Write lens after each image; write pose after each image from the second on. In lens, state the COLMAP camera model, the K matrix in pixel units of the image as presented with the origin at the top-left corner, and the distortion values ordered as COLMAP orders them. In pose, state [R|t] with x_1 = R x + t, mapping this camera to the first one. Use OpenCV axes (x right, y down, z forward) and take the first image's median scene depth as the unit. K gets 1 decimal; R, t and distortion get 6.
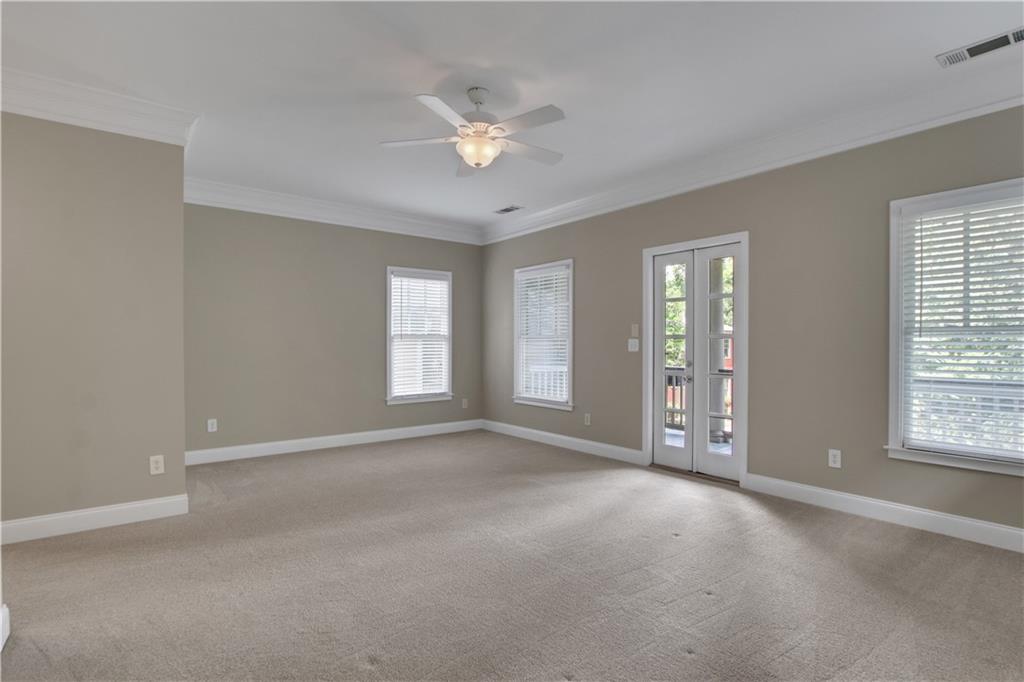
lens RADIAL K [[485.9, 0, 513.5], [0, 485.9, 348.1], [0, 0, 1]] dist [-0.026413, 0.000664]
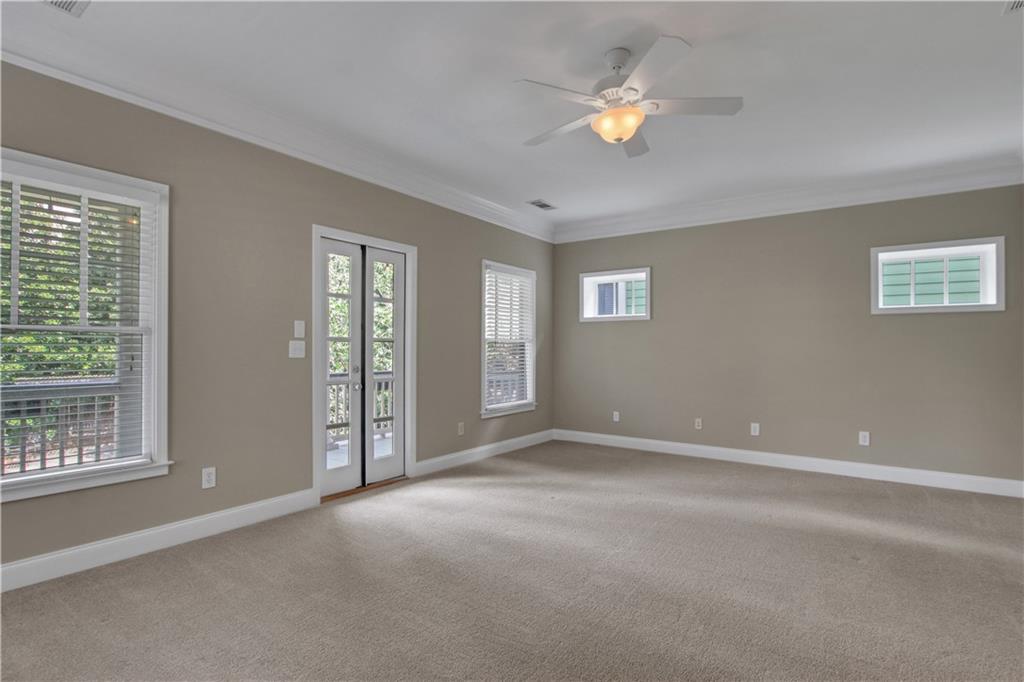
lens RADIAL K [[477.6, 0, 512.0], [0, 477.6, 341.0], [0, 0, 1]] dist [-0.027151, 0.000112]
pose [[-0.231233, 0.006749, 0.972875, -0.518630], [0.010240, 0.999937, -0.004503, -0.011457], [-0.972844, 0.008921, -0.231288, 0.846154]]
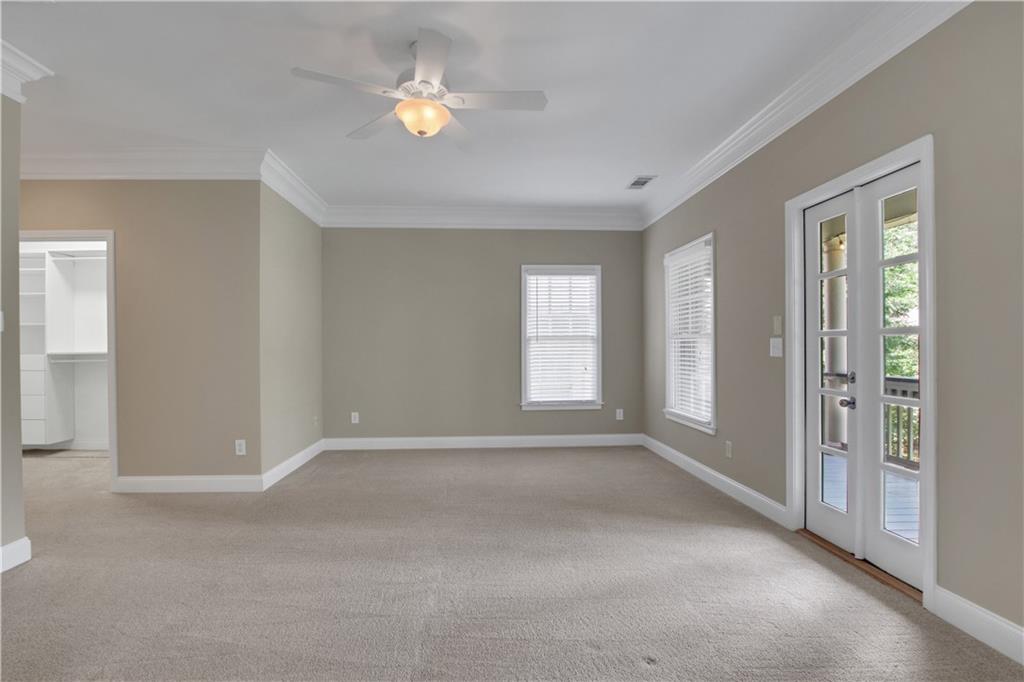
lens RADIAL K [[485.9, 0, 513.5], [0, 485.9, 348.1], [0, 0, 1]] dist [-0.026413, 0.000664]
pose [[0.826256, -0.000980, -0.563293, 0.321391], [-0.001609, 0.999990, -0.004099, -0.001386], [0.563292, 0.004293, 0.826247, 0.243227]]
